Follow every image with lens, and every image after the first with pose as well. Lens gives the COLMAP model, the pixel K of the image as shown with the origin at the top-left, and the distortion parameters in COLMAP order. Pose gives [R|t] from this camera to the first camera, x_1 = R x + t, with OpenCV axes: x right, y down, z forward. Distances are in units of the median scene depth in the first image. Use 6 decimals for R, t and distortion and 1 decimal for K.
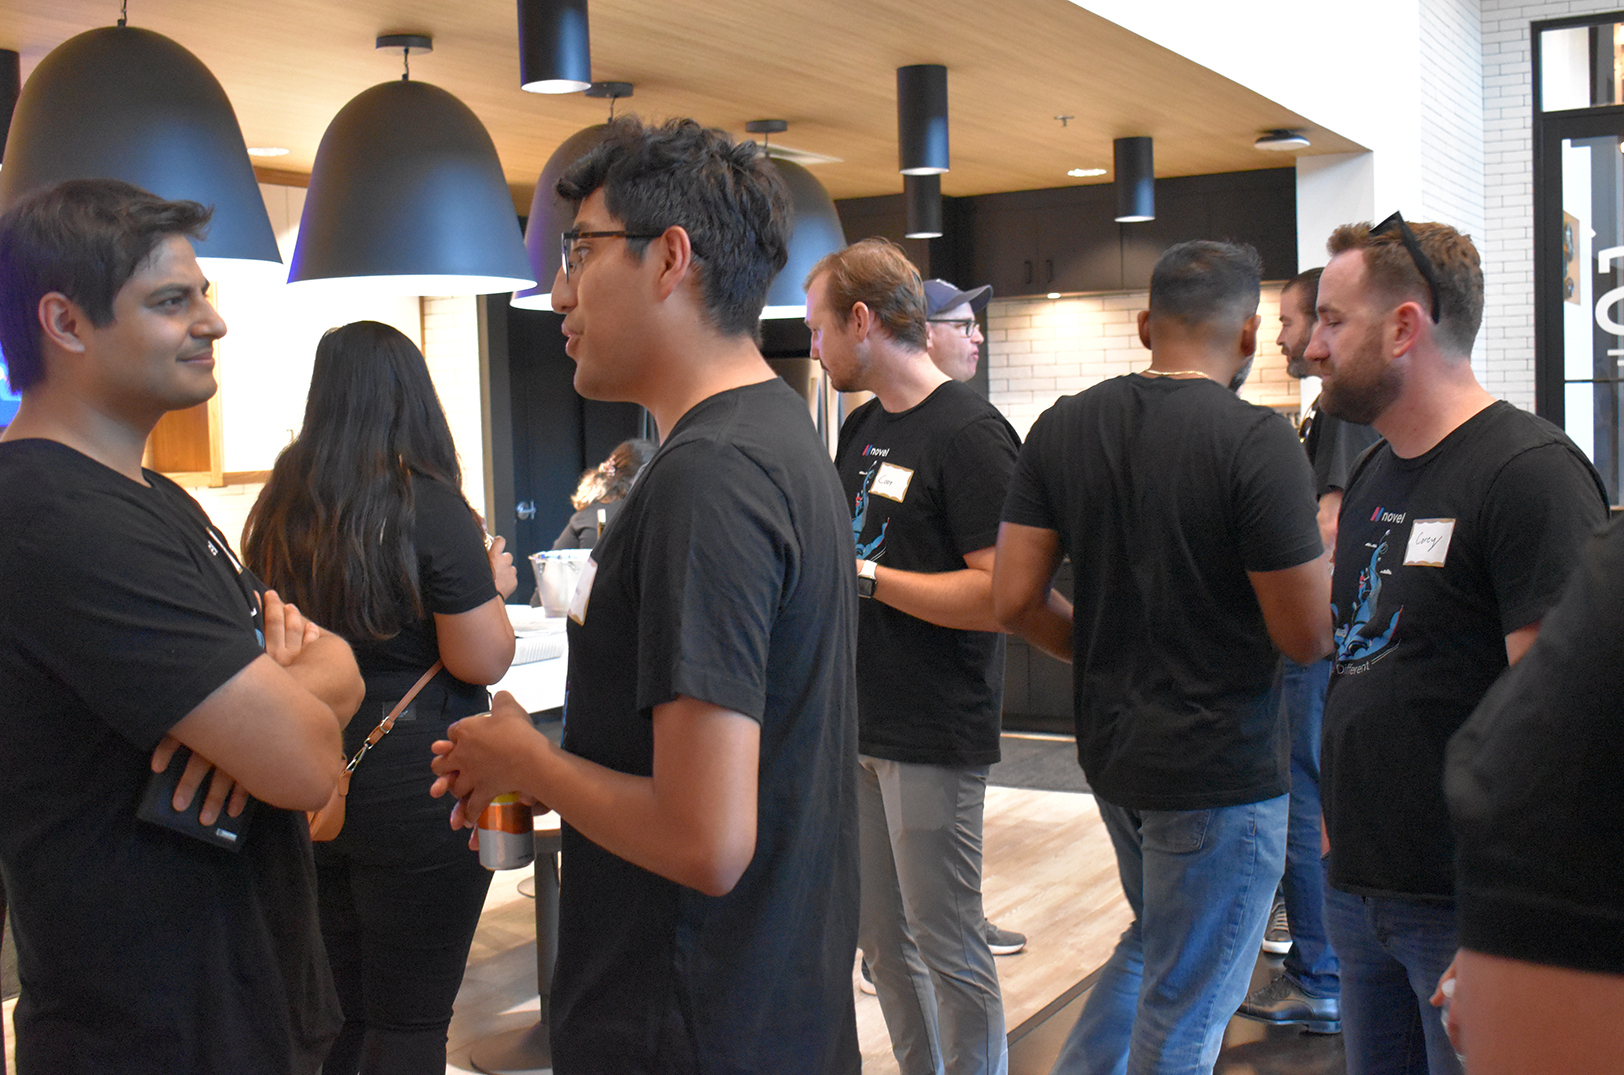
lens RADIAL K [[1912.6, 0, 813.9], [0, 1912.6, 532.1], [0, 0, 1]] dist [-0.095582, 0.000000]
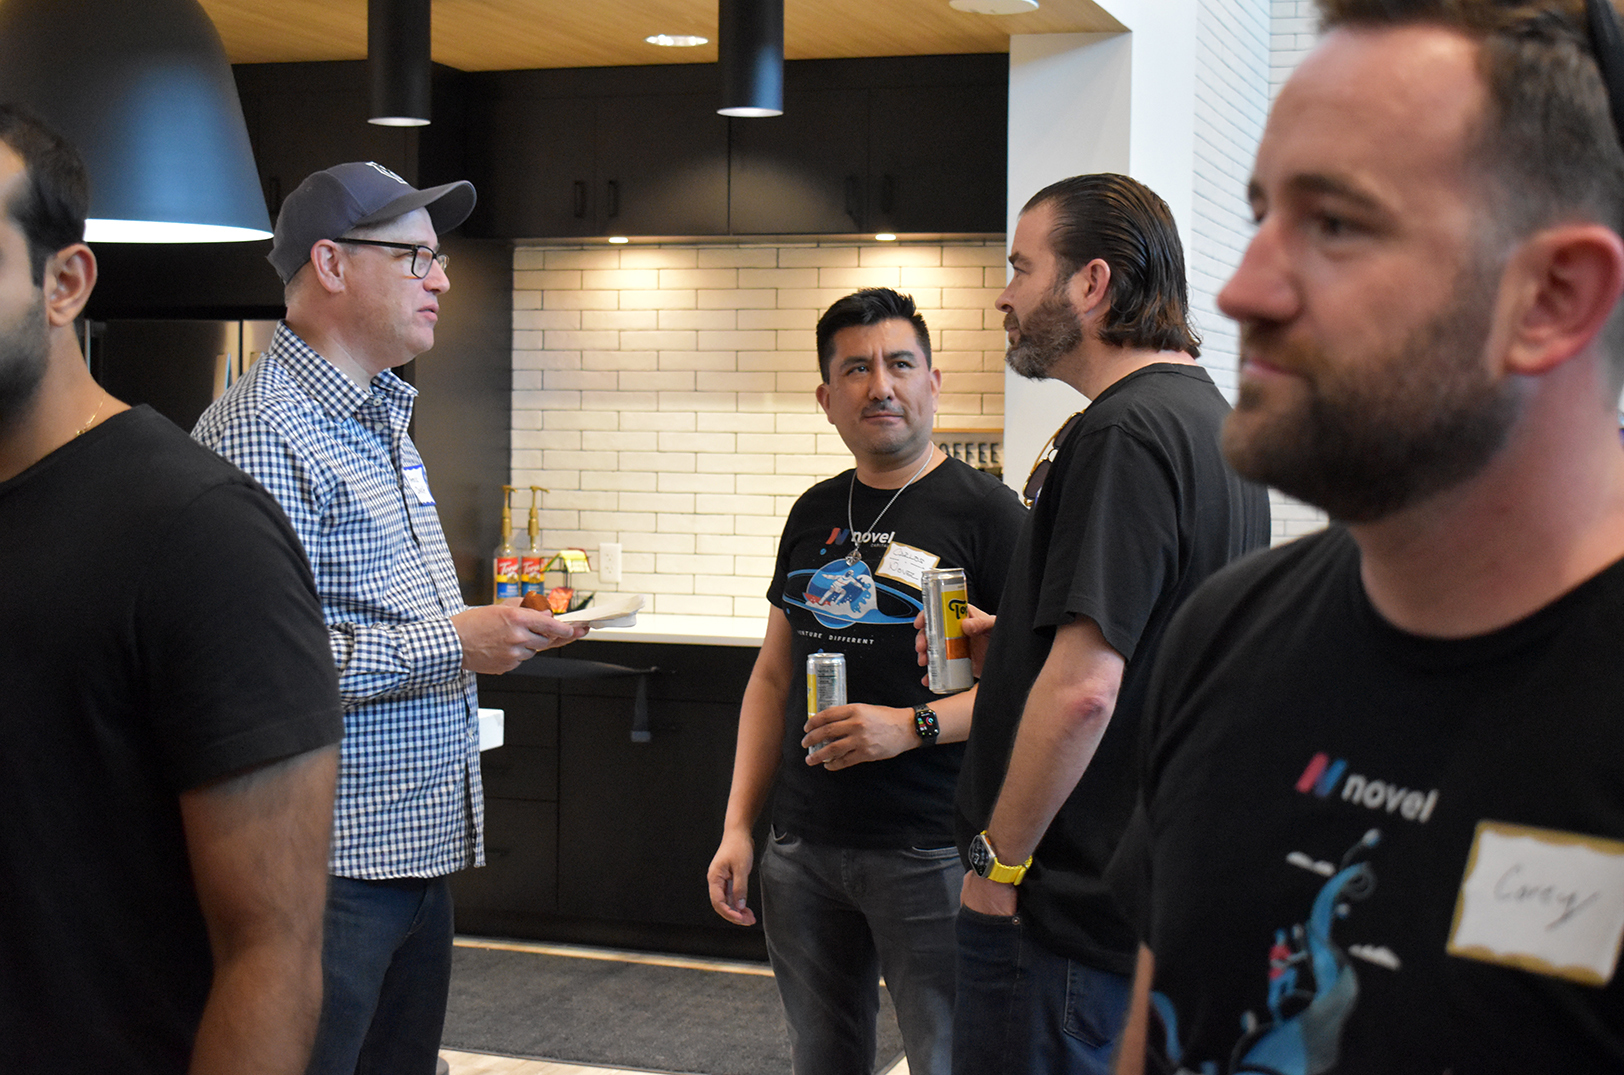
lens RADIAL K [[2515.5, 0, 810.4], [0, 2515.5, 537.9], [0, 0, 1]] dist [0.039138, 0.000000]
pose [[0.981303, 0.033192, 0.189585, 0.037616], [-0.030802, 0.999405, -0.015538, -0.017076], [-0.189988, 0.009407, 0.981741, 0.197869]]
